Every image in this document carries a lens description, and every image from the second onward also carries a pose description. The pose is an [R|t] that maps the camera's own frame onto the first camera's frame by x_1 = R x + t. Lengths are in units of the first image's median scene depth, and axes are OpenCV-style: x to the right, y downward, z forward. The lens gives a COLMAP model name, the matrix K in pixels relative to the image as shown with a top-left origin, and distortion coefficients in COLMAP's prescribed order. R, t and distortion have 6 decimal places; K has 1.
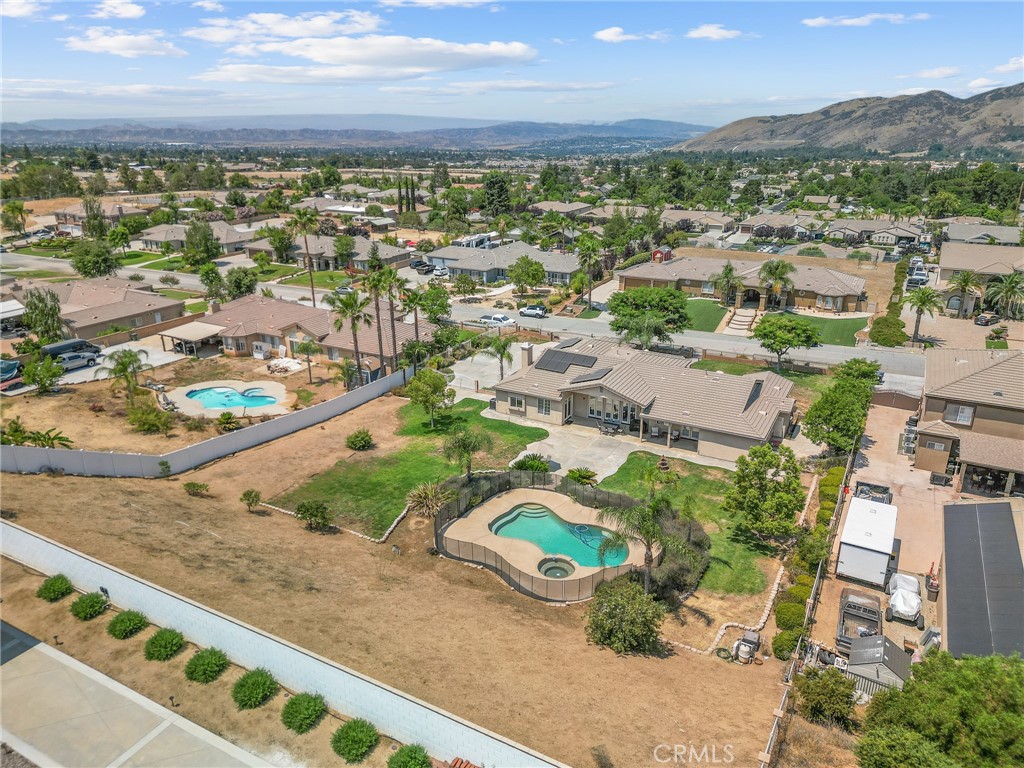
lens RADIAL K [[713.4, 0, 506.6], [0, 713.4, 386.7], [0, 0, 1]] dist [0.075826, -0.070460]
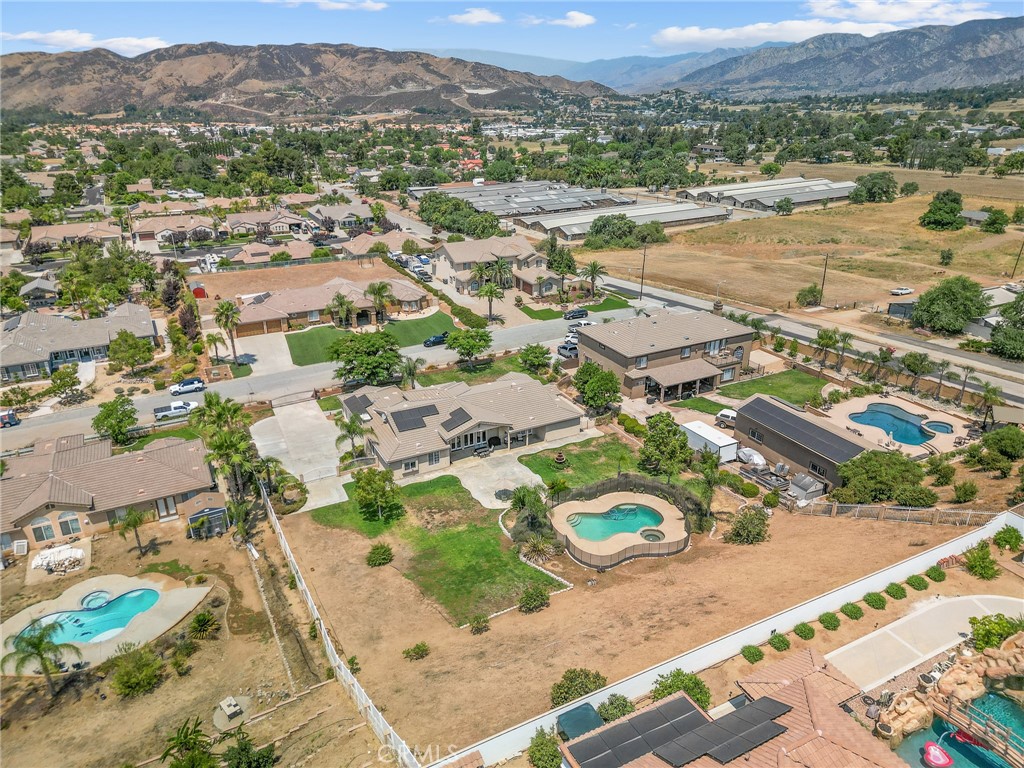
lens RADIAL K [[713.4, 0, 506.6], [0, 713.4, 386.7], [0, 0, 1]] dist [0.075826, -0.070460]
pose [[0.556935, -0.330262, 0.762070, -0.551320], [0.289731, 0.937158, 0.194400, -0.206662], [-0.778383, 0.112527, 0.617623, 0.111339]]
